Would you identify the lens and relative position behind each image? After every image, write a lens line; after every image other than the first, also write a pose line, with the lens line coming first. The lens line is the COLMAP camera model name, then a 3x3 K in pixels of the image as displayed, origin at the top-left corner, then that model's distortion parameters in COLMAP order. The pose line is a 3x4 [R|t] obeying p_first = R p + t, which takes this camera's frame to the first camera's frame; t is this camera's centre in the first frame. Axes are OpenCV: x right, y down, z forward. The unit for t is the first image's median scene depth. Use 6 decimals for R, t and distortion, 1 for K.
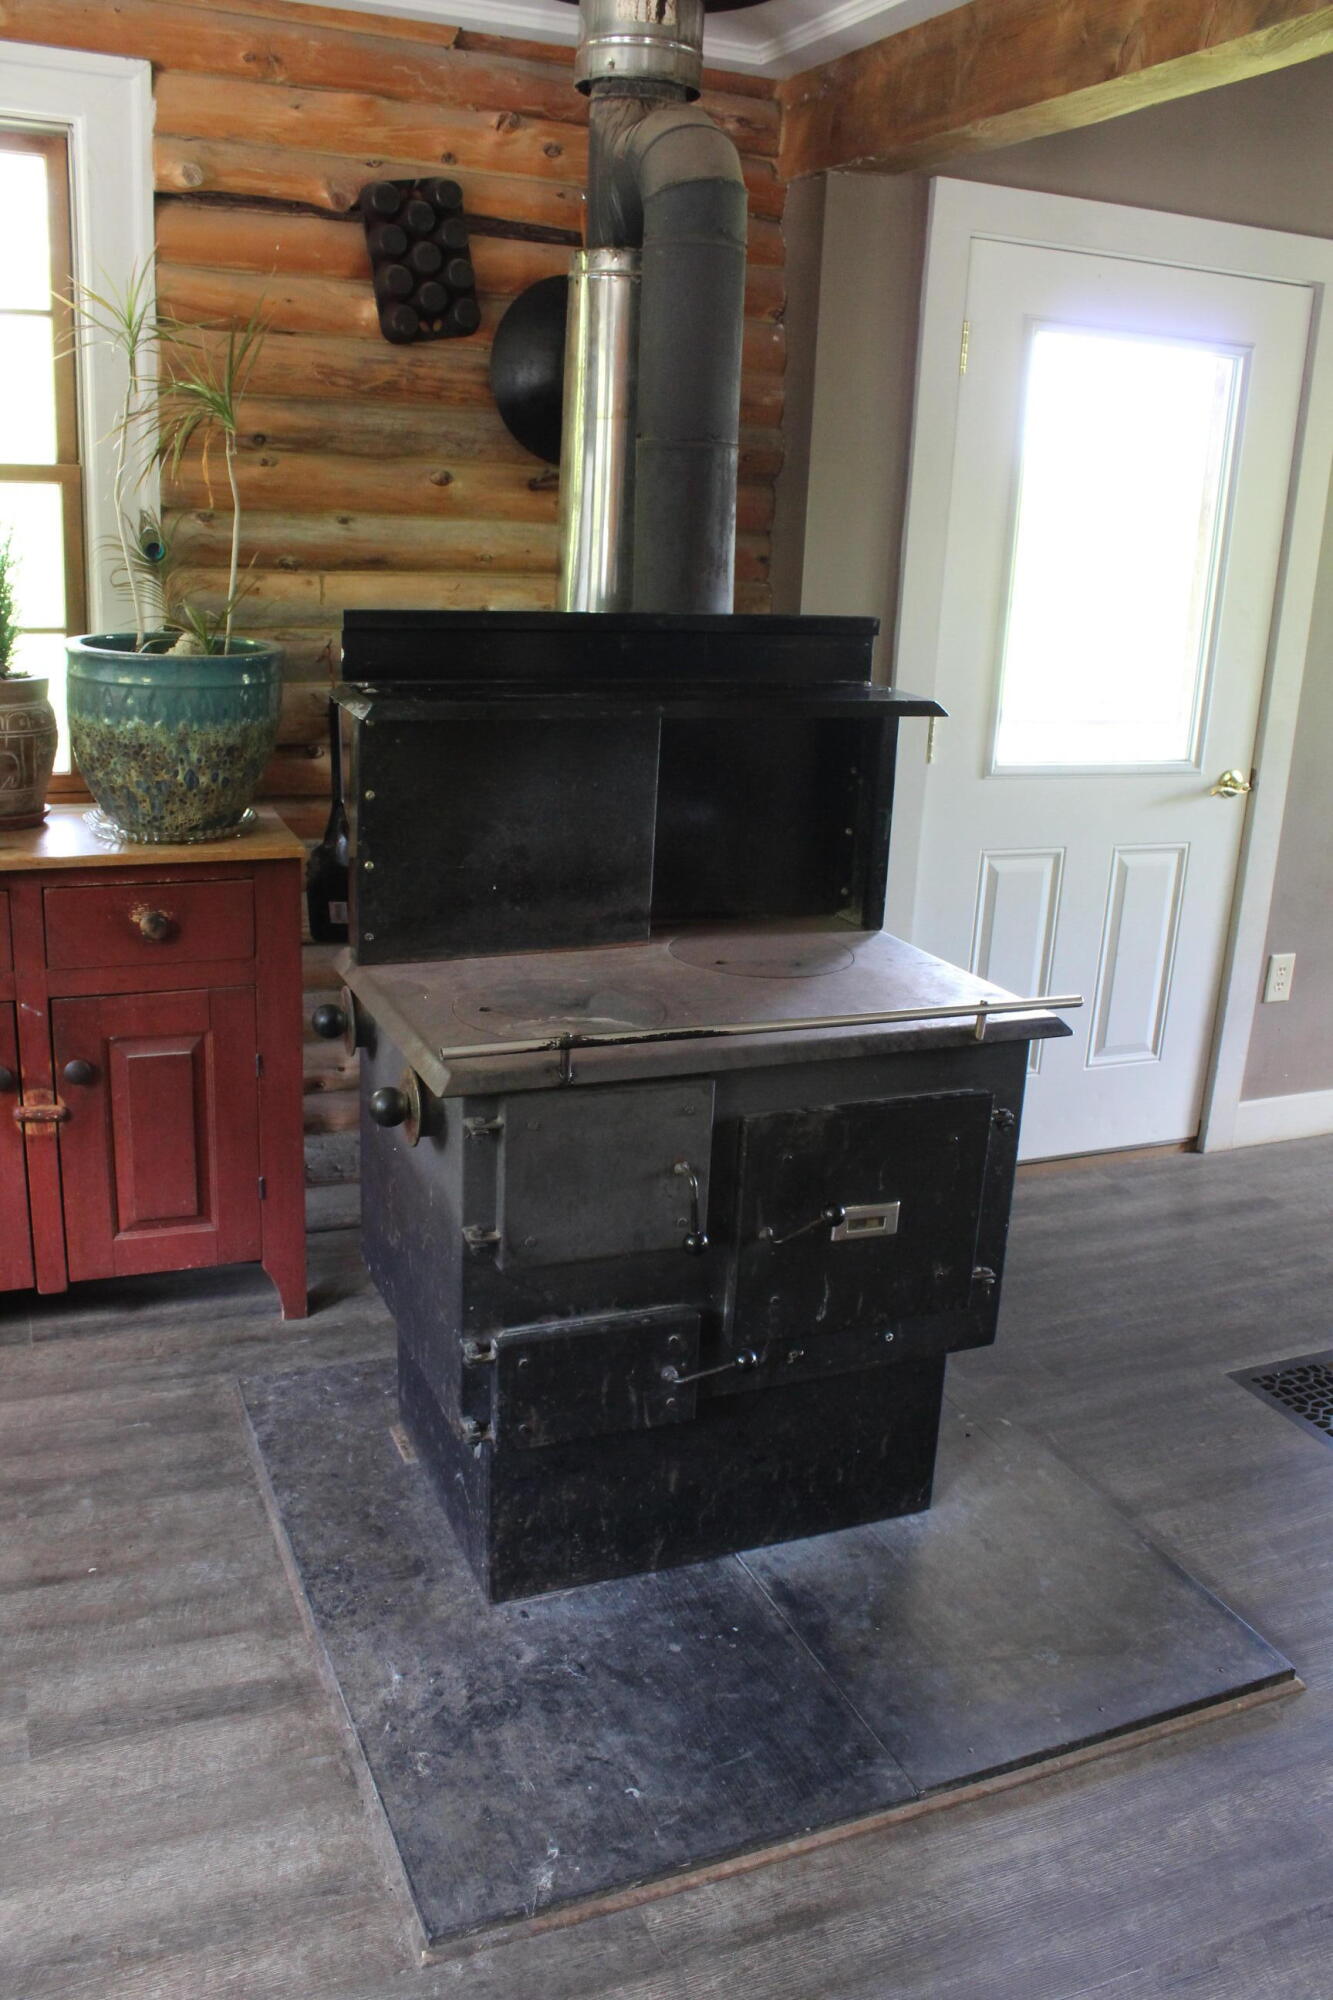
lens RADIAL K [[1629.3, 0, 666.5], [0, 1629.3, 1000.0], [0, 0, 1]] dist [-0.167345, 0.155079]
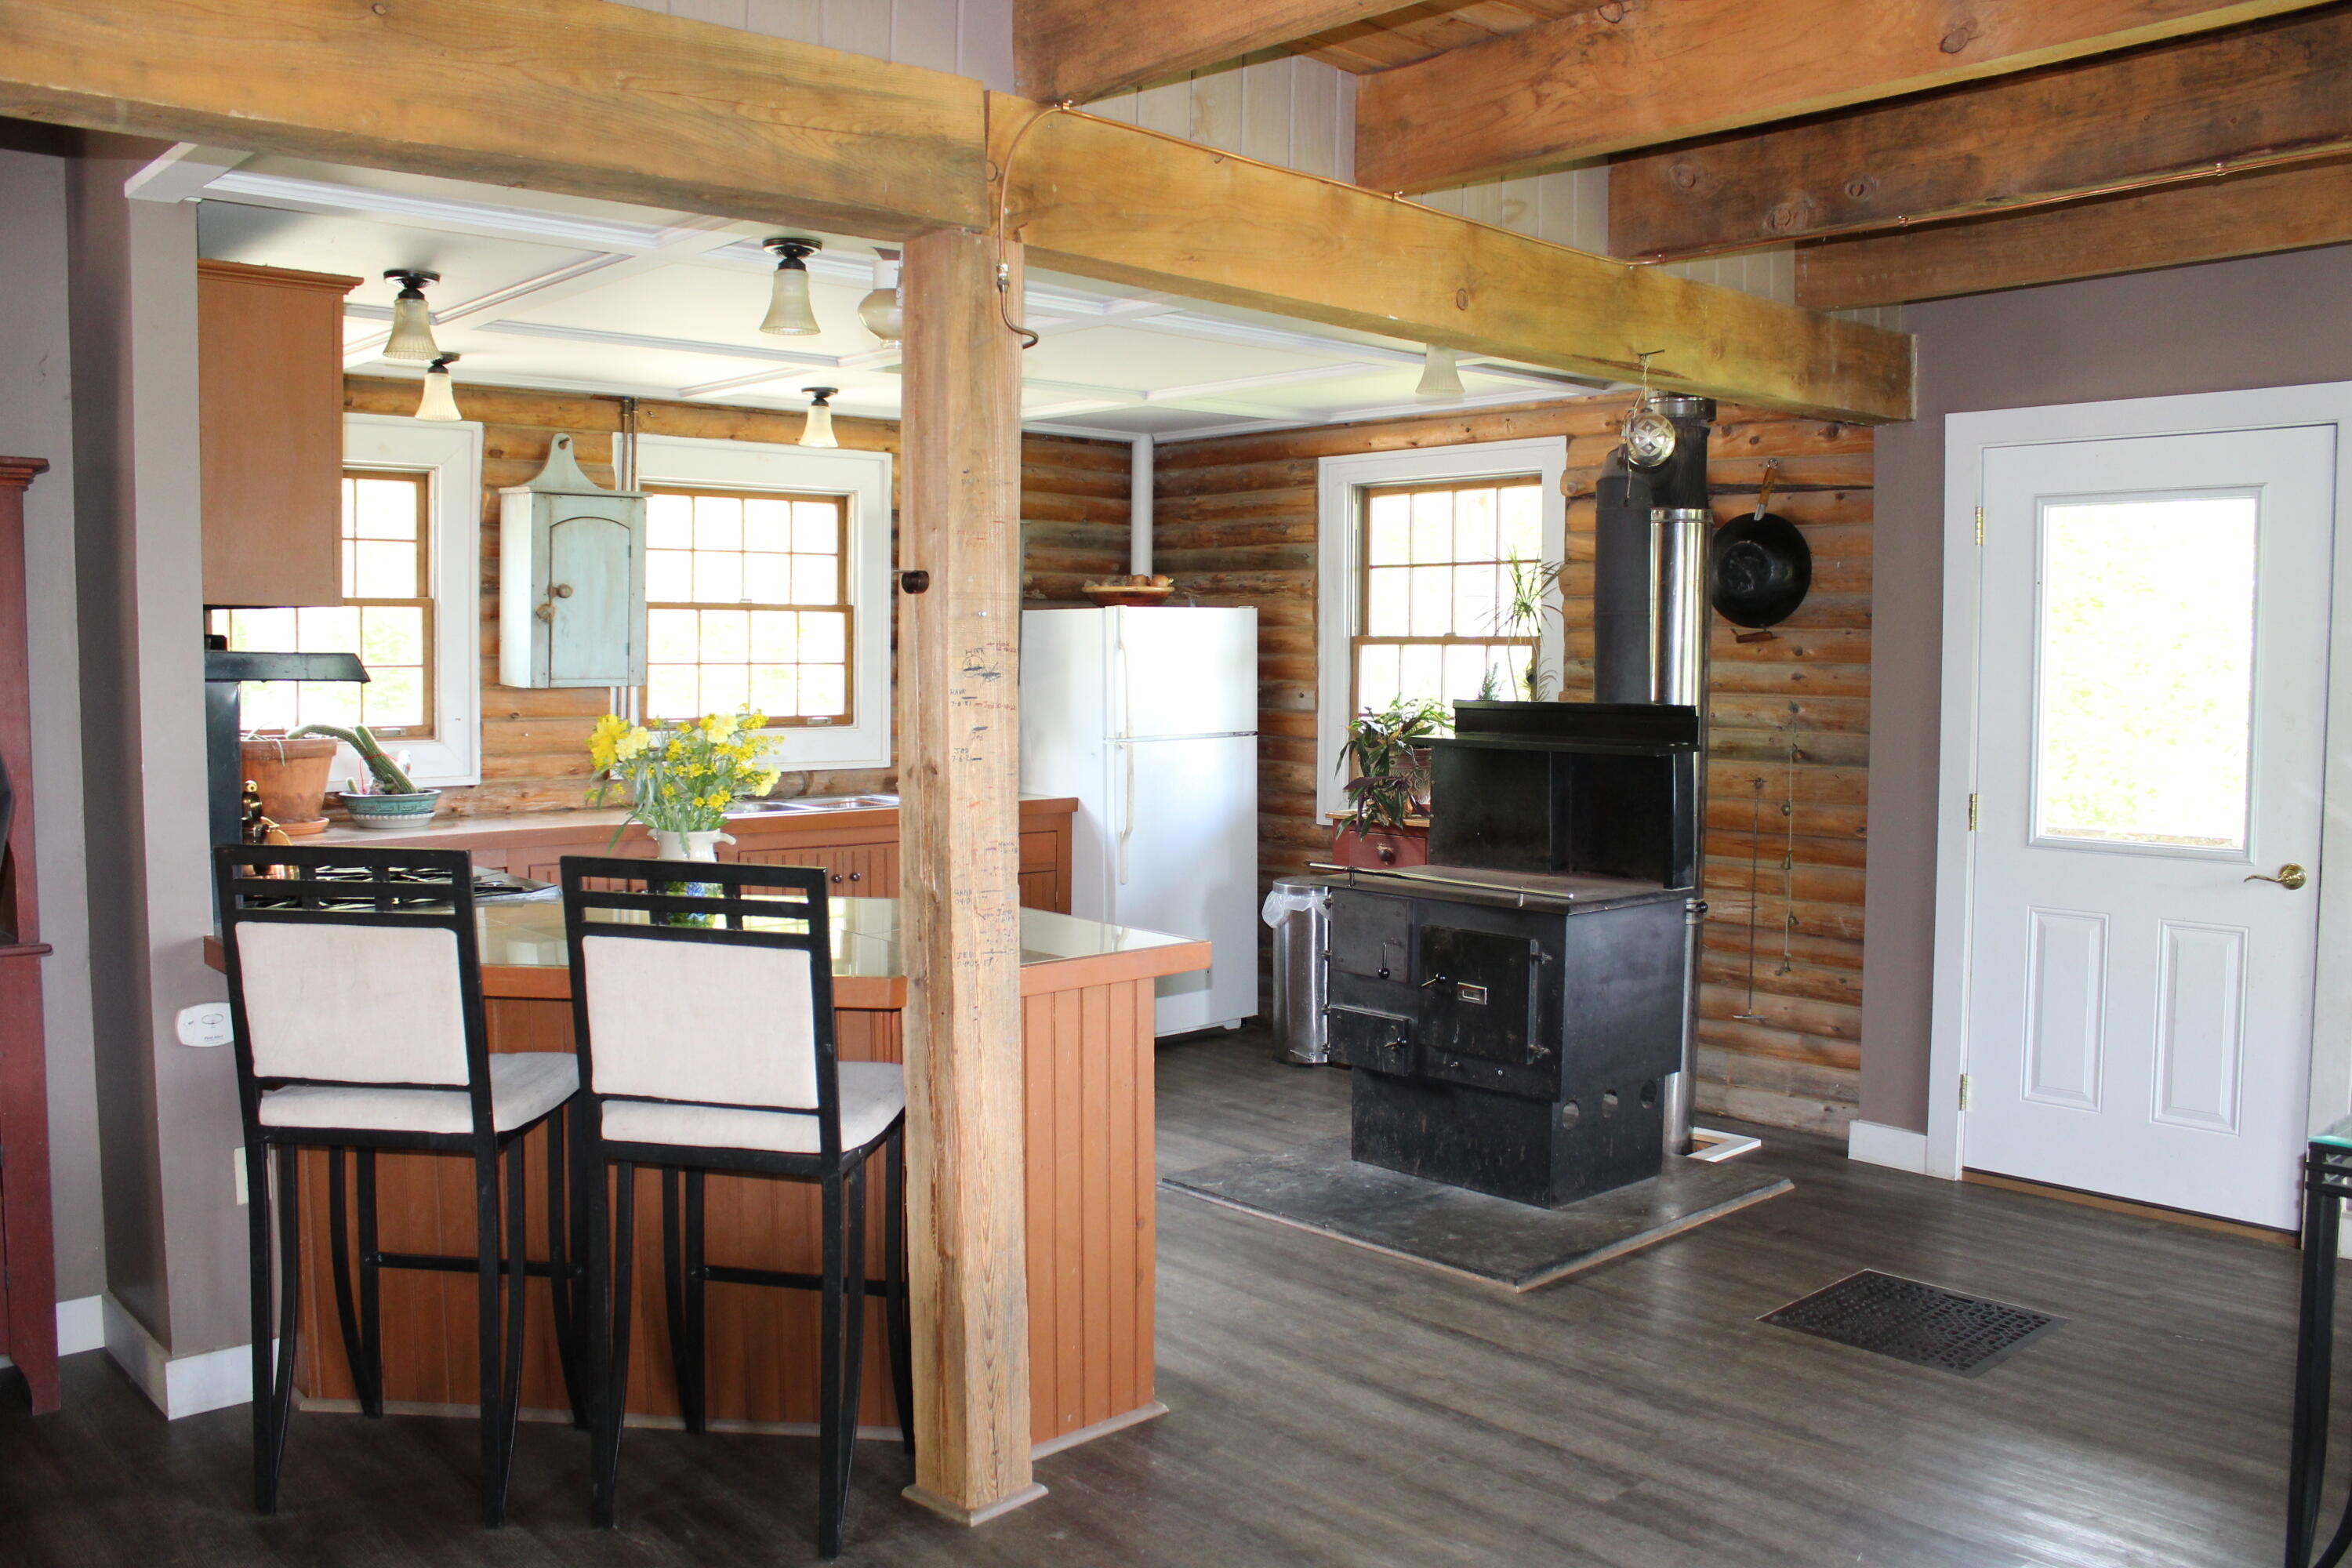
lens RADIAL K [[1916.0, 0, 1176.0], [0, 1916.0, 784.0], [0, 0, 1]] dist [-0.167345, 0.155079]
pose [[0.345676, 0.022618, -0.938081, 2.101479], [-0.262042, 0.962264, -0.073359, 0.151432], [0.901023, 0.271175, 0.338558, -0.167384]]
